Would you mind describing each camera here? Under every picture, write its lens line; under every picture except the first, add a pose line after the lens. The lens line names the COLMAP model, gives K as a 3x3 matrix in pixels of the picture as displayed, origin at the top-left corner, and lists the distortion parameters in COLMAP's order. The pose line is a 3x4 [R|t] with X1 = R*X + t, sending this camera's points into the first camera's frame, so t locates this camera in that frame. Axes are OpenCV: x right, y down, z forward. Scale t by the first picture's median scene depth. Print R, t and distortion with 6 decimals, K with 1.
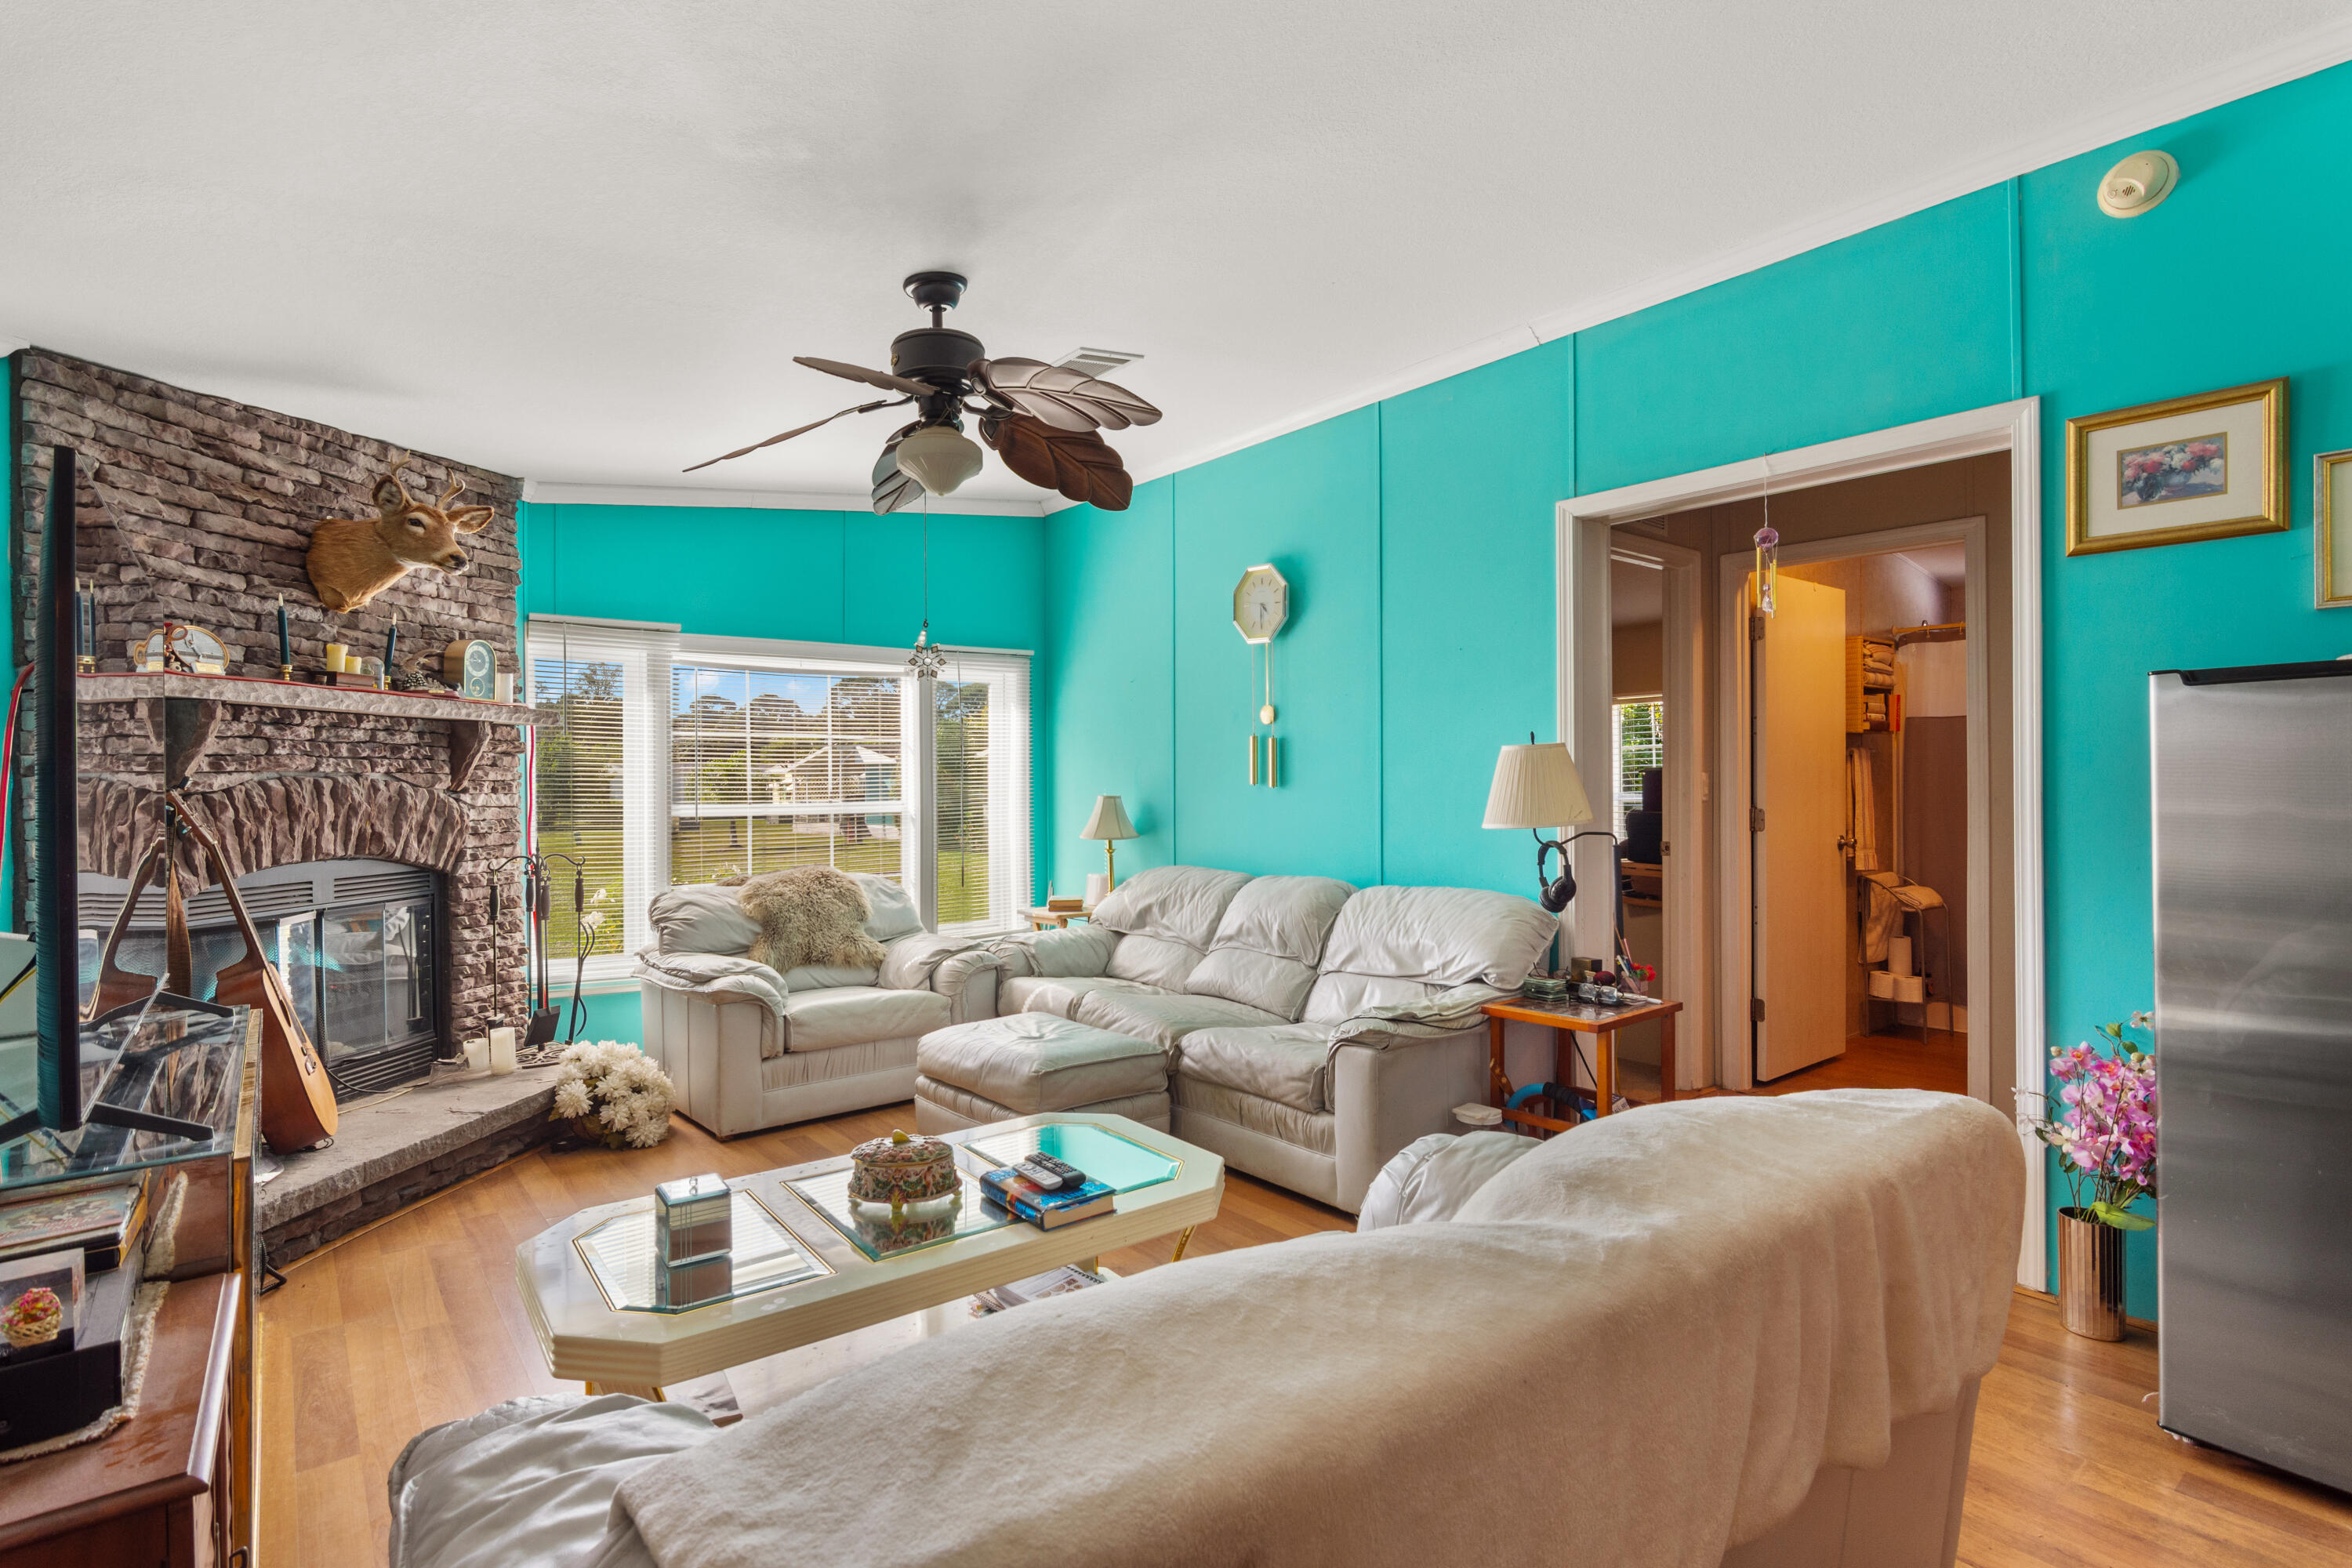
lens RADIAL K [[1111.0, 0, 1177.6], [0, 1111.0, 777.8], [0, 0, 1]] dist [0.001065, 0.000247]
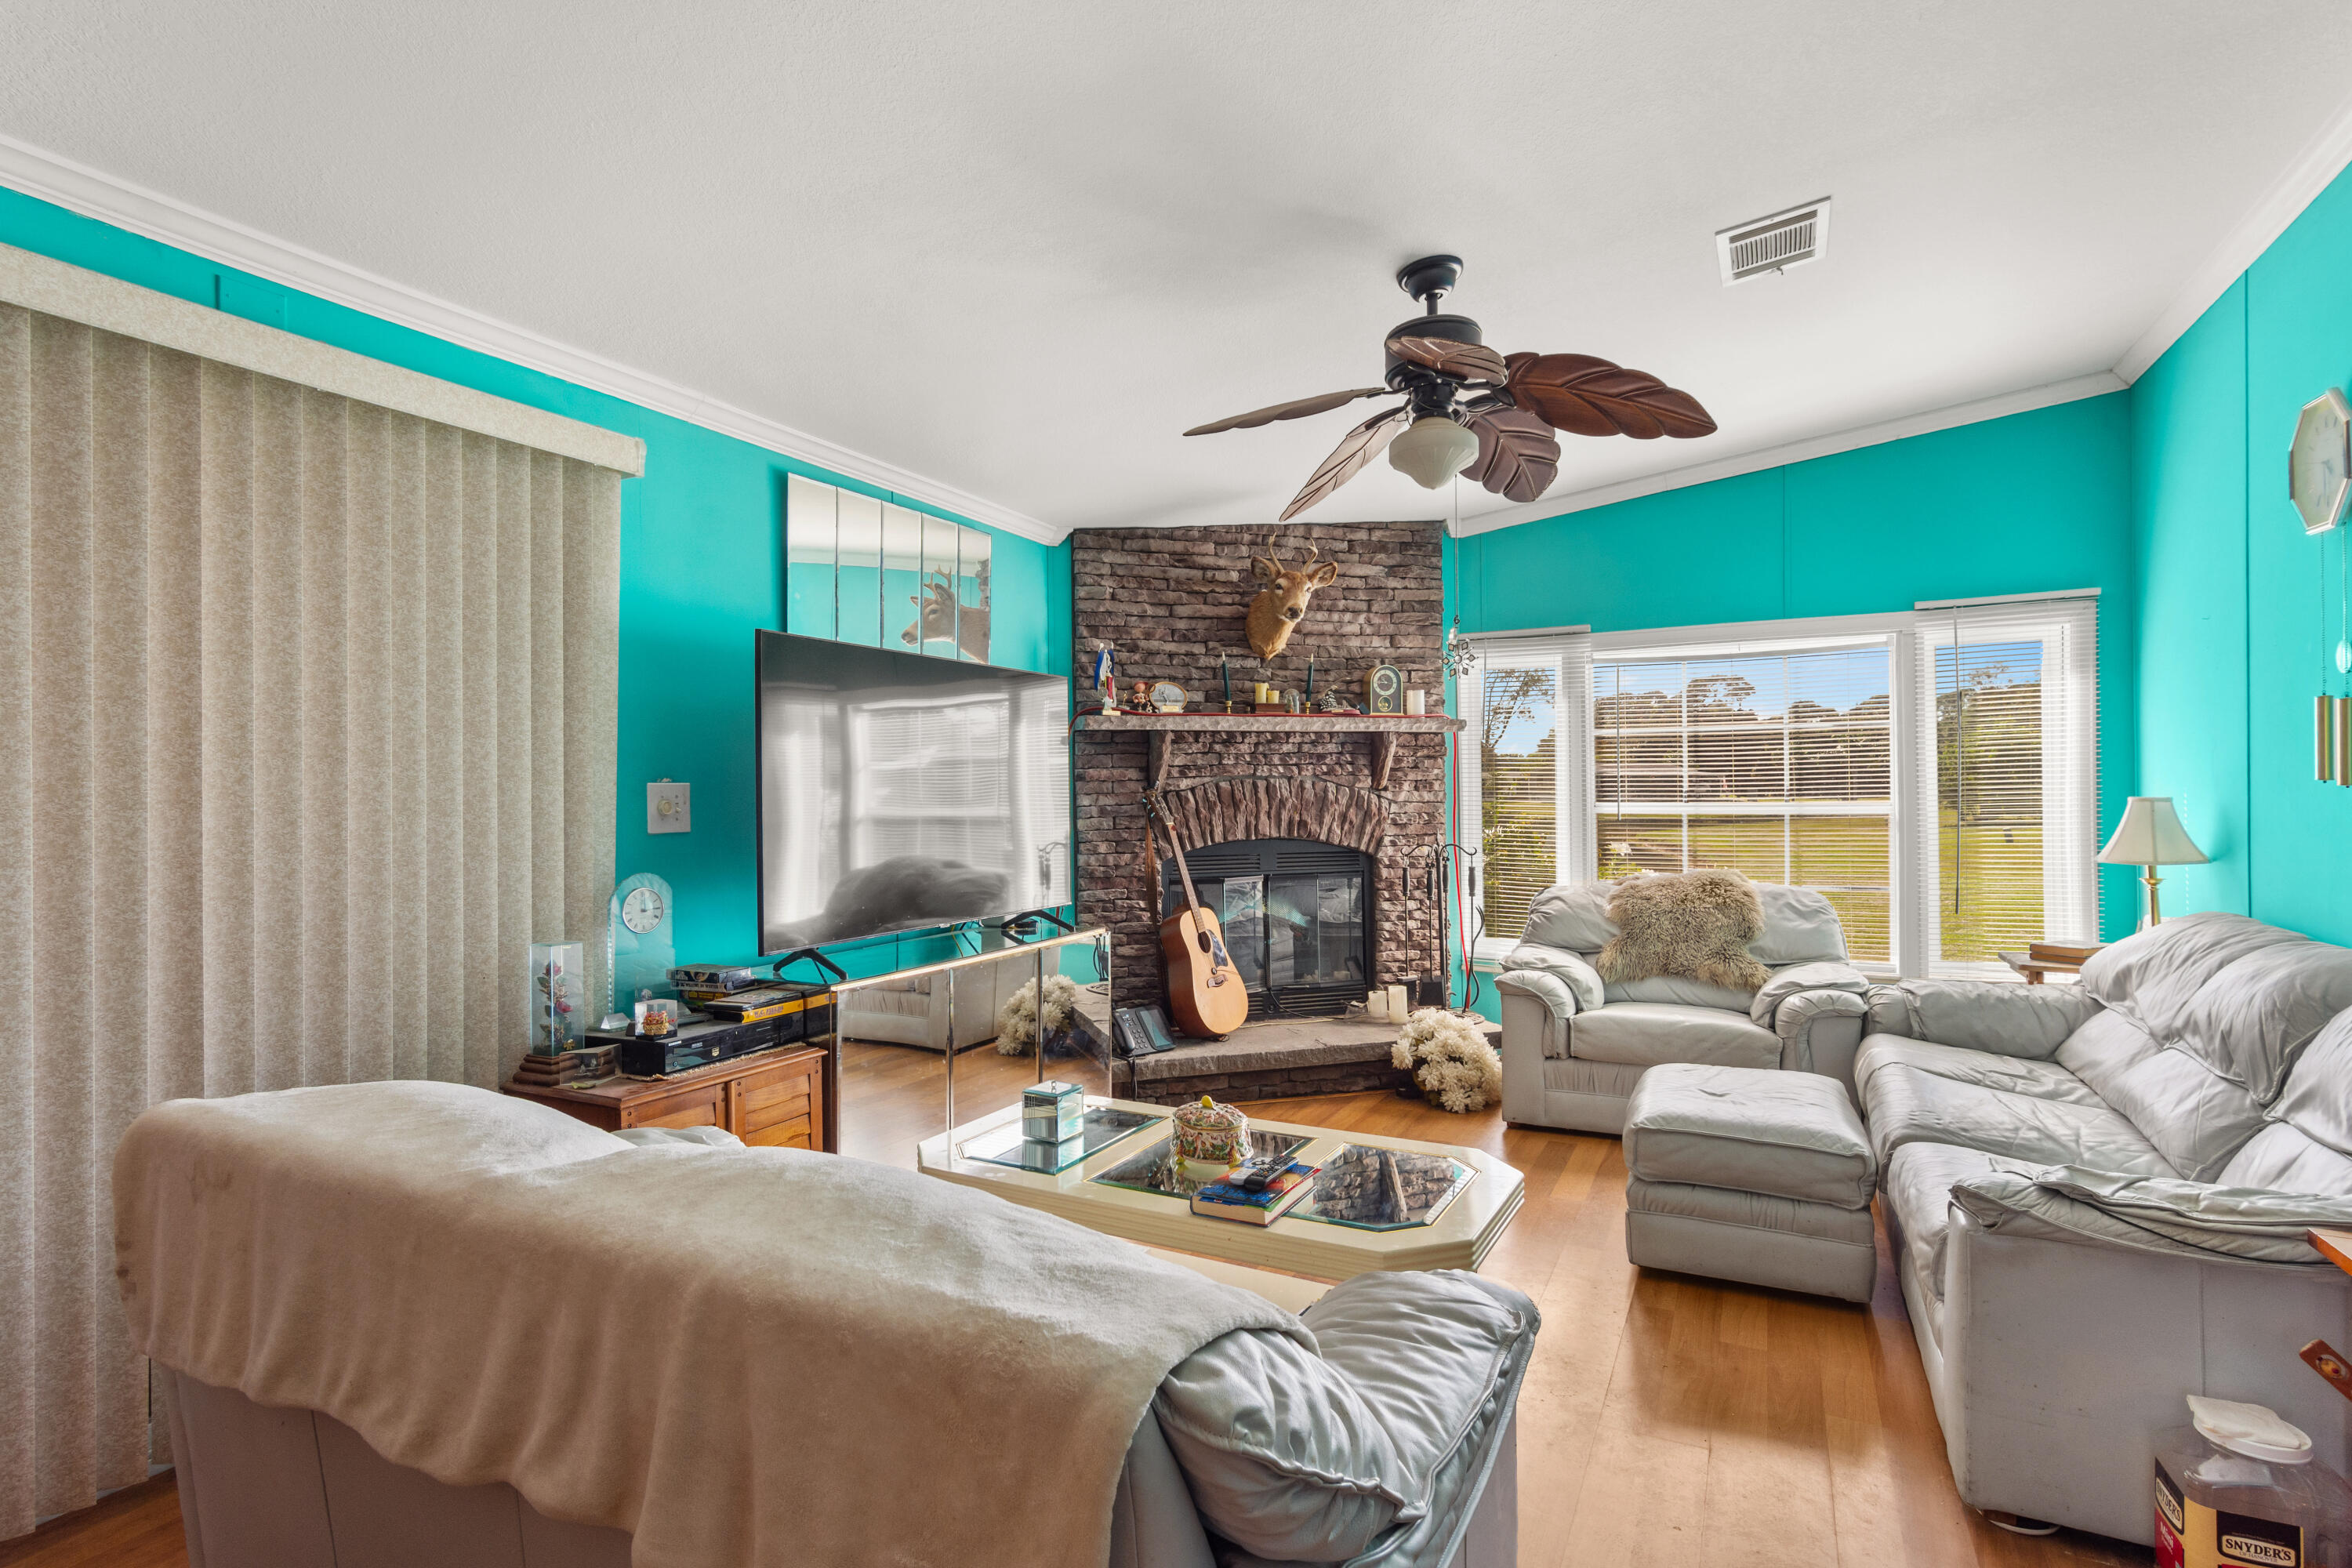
lens RADIAL K [[1149.7, 0, 1176.0], [0, 1149.7, 784.0], [0, 0, 1]] dist [0.000634, -0.000194]
pose [[0.424735, -0.000577, -0.905317, 0.454864], [0.012035, 0.999915, 0.005009, -0.003108], [0.905238, -0.013023, 0.424706, 0.278682]]
